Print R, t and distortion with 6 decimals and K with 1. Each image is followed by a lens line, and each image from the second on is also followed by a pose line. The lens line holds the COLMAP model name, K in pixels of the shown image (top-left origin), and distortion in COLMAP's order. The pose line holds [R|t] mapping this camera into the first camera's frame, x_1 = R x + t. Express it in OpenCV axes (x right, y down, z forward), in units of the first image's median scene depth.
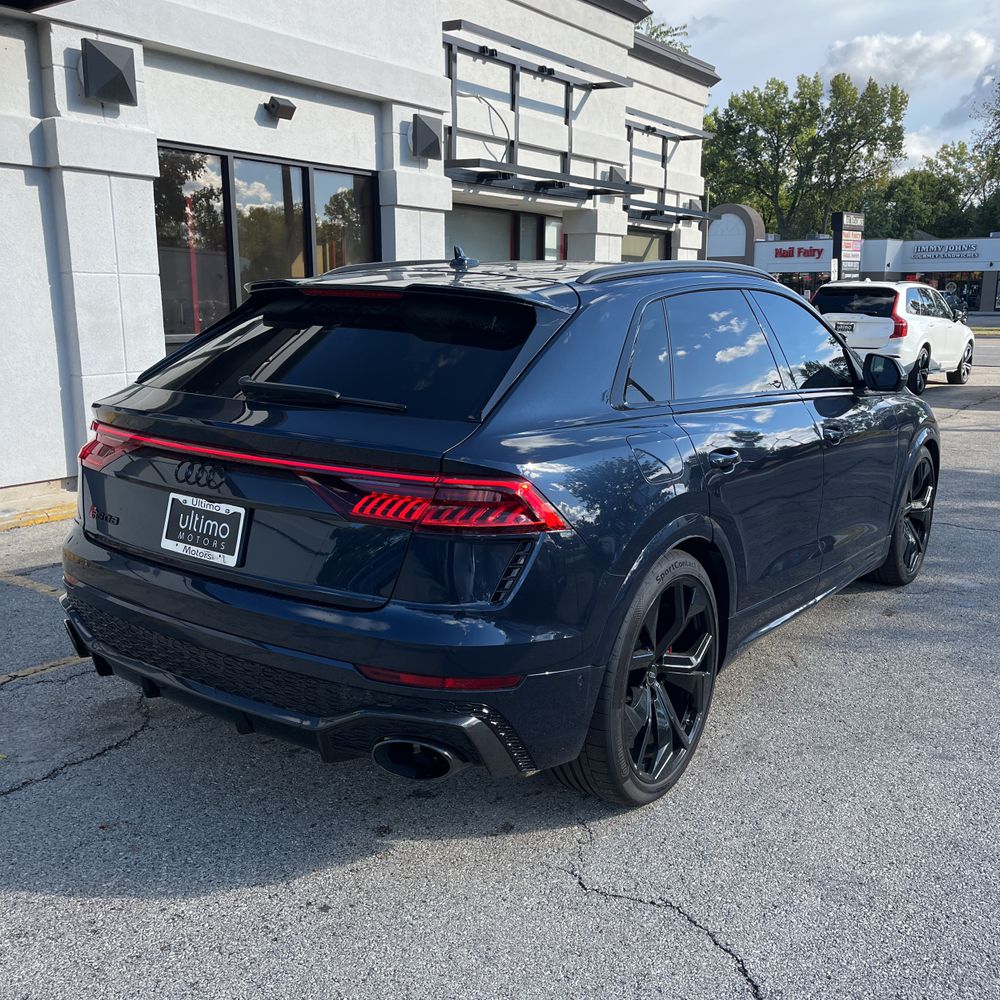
lens RADIAL K [[1017.4, 0, 503.7], [0, 1017.4, 513.0], [0, 0, 1]] dist [0.020628, 0.000000]
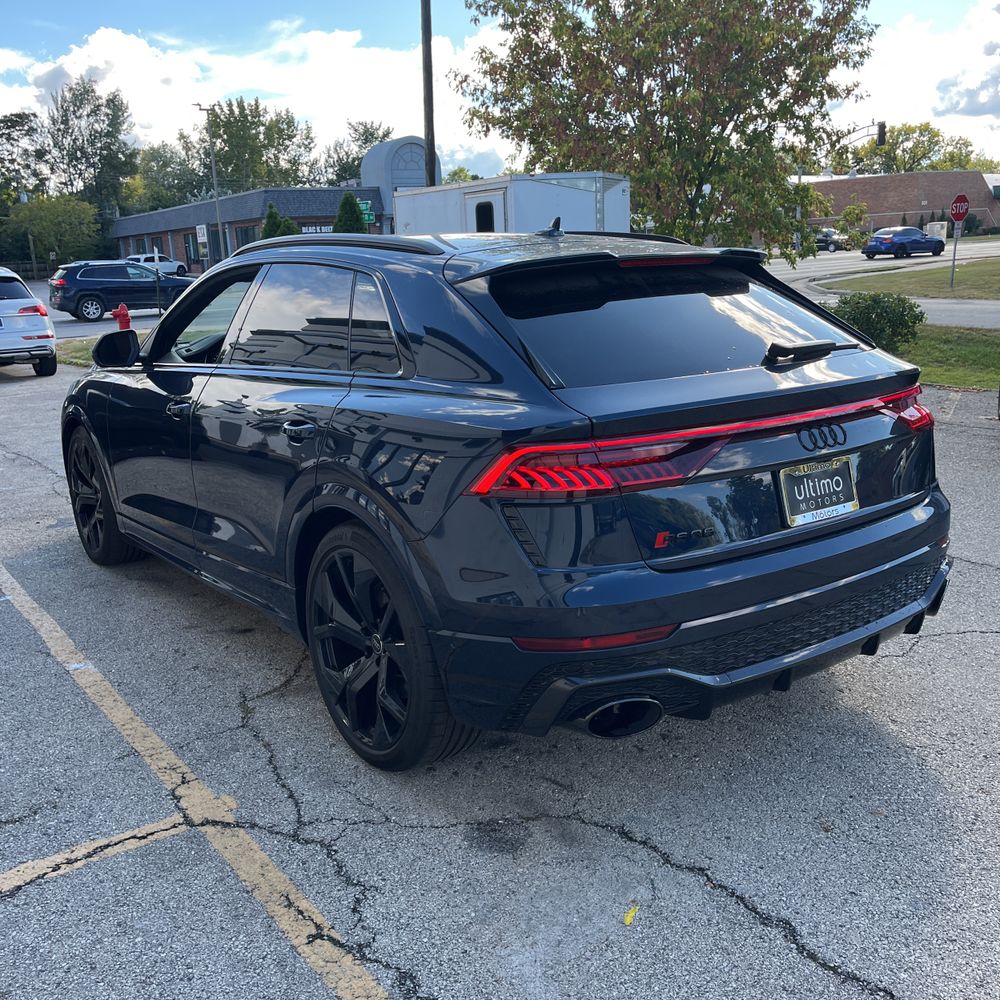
lens RADIAL K [[1017.4, 0, 491.2], [0, 1017.4, 498.0], [0, 0, 1]] dist [0.020628, 0.000000]
pose [[0.316239, -0.241669, 0.917382, -0.292693], [0.240686, 0.955808, 0.168823, -0.050076], [-0.917640, 0.167413, 0.360430, 0.205083]]
